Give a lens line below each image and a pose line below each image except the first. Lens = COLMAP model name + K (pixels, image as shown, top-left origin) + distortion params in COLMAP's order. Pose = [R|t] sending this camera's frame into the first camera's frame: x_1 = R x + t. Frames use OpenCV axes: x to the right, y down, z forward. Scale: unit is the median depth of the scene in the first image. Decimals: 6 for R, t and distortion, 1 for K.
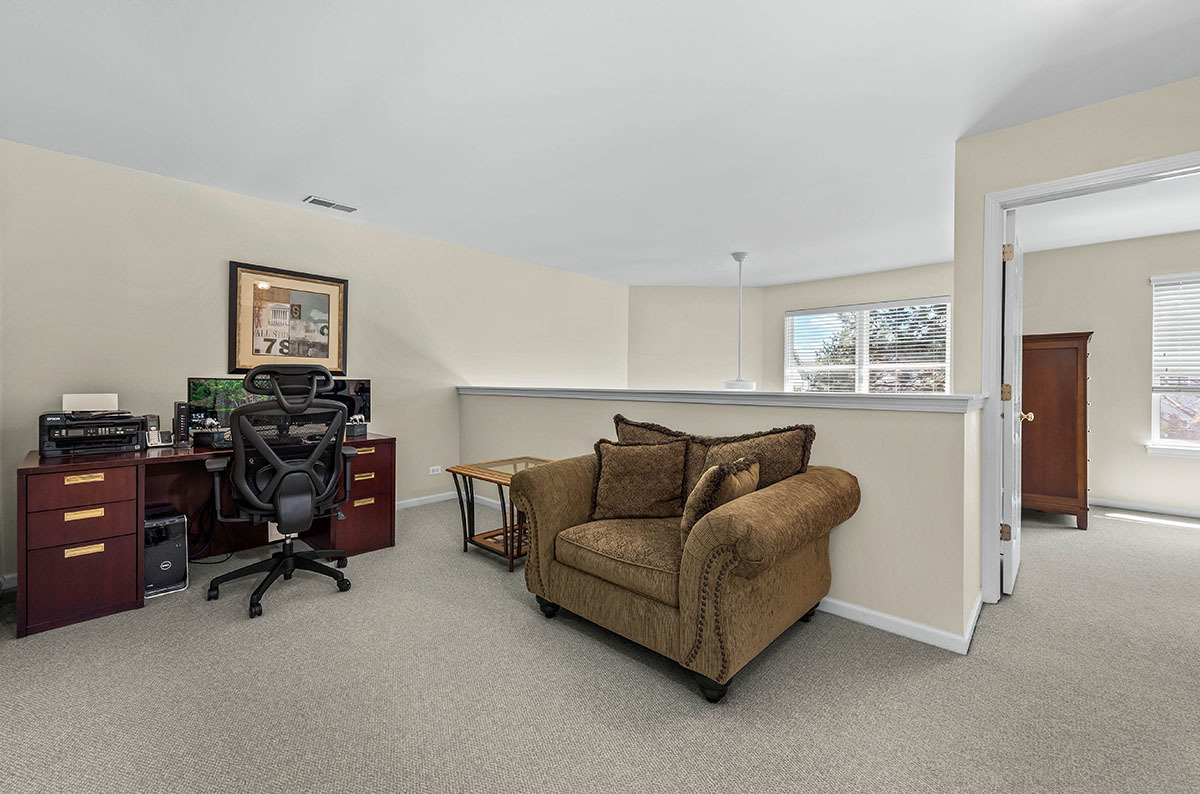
lens RADIAL K [[482.8, 0, 600.5], [0, 482.8, 391.0], [0, 0, 1]] dist [0.009883, 0.000085]
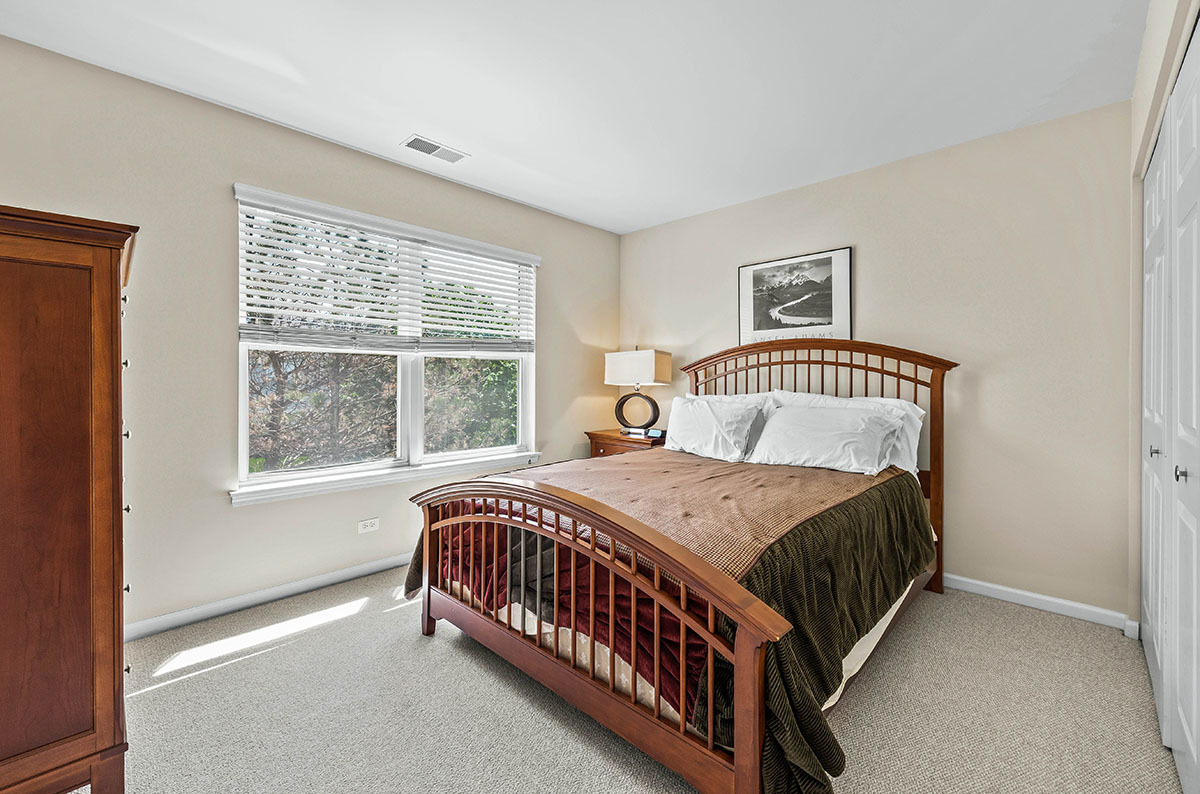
lens RADIAL K [[482.8, 0, 600.5], [0, 482.8, 390.8], [0, 0, 1]] dist [0.009883, 0.000085]
pose [[0.011319, -0.004007, 0.999928, 0.653184], [0.003314, 0.999987, 0.003969, -0.006467], [-0.999930, 0.003268, 0.011332, 0.652712]]
